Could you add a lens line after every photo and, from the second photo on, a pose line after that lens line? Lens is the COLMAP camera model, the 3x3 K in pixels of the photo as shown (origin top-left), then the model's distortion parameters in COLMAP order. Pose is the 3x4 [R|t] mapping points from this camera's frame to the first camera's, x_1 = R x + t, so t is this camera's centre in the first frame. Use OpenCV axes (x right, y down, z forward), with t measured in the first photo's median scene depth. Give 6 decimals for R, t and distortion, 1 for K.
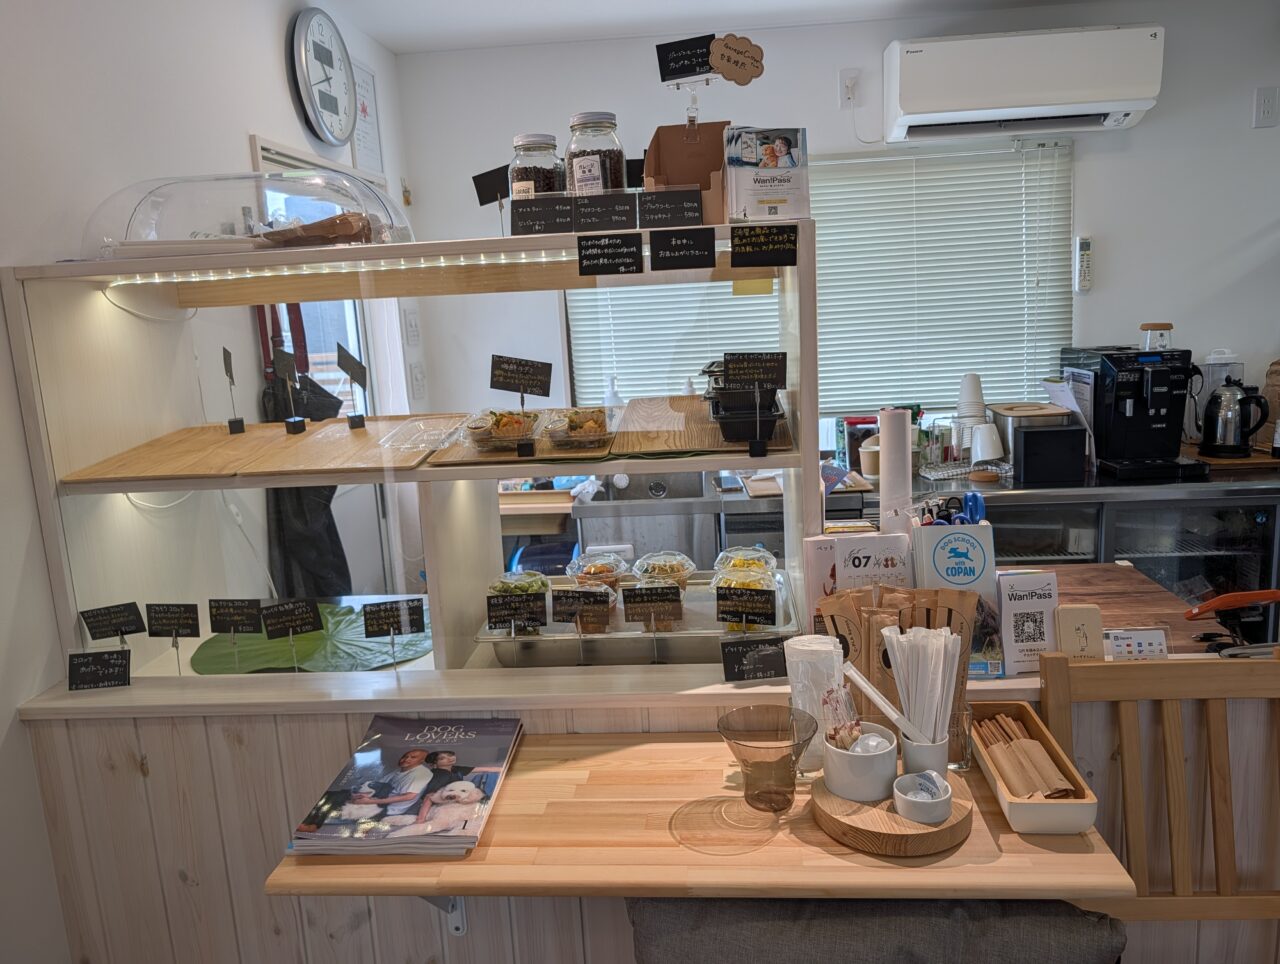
lens RADIAL K [[1011.3, 0, 640.0], [0, 1011.3, 482.0], [0, 0, 1]] dist [0.006020, -0.000857]
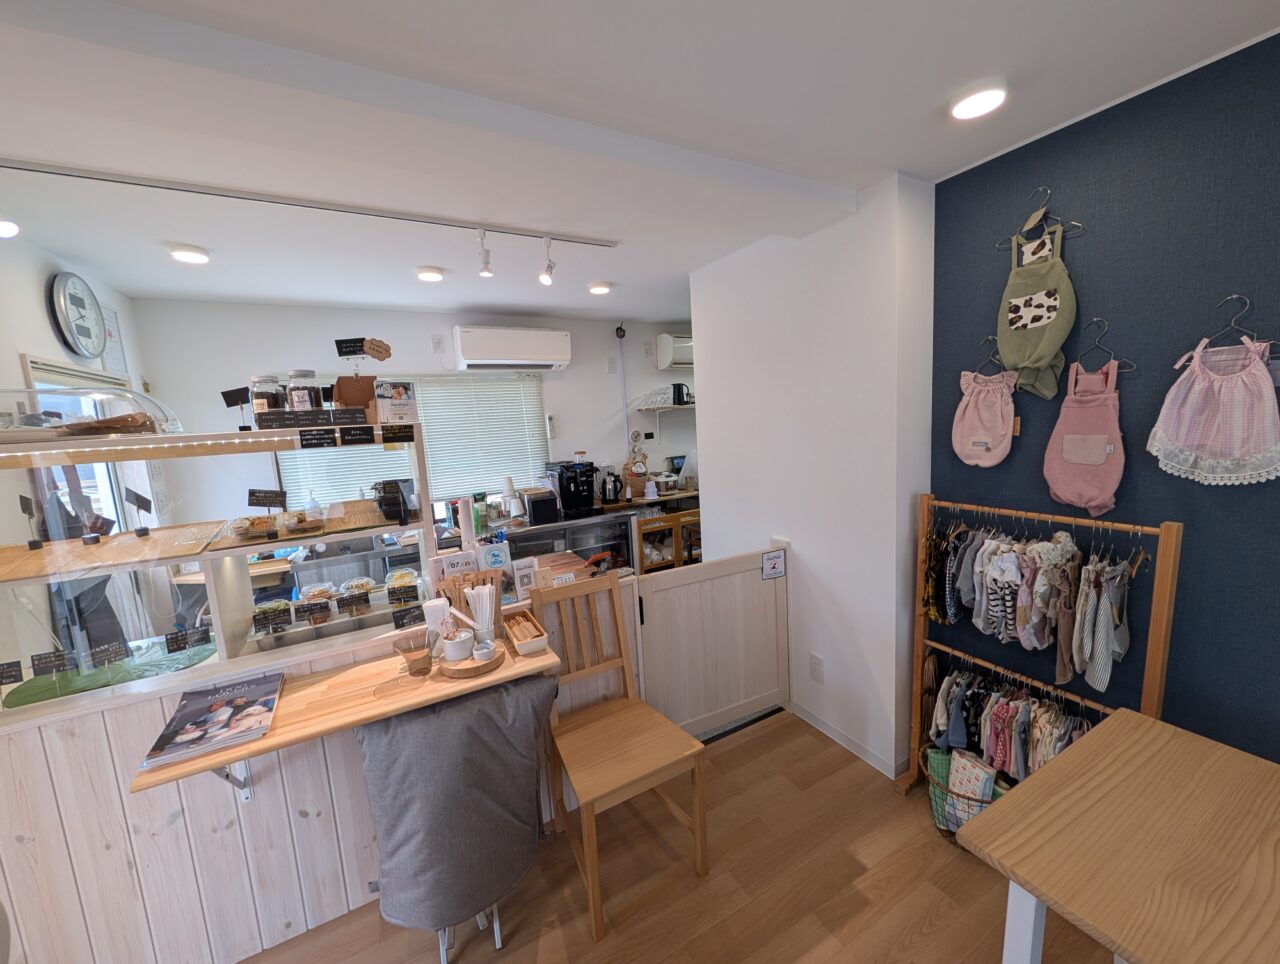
lens RADIAL K [[488.0, 0, 633.5], [0, 488.0, 478.9], [0, 0, 1]] dist [0.000510, -0.000008]
pose [[0.844777, -0.064595, 0.531206, -0.017993], [0.117708, 0.990805, -0.066708, 0.004093], [-0.522013, 0.118880, 0.844612, -0.173211]]
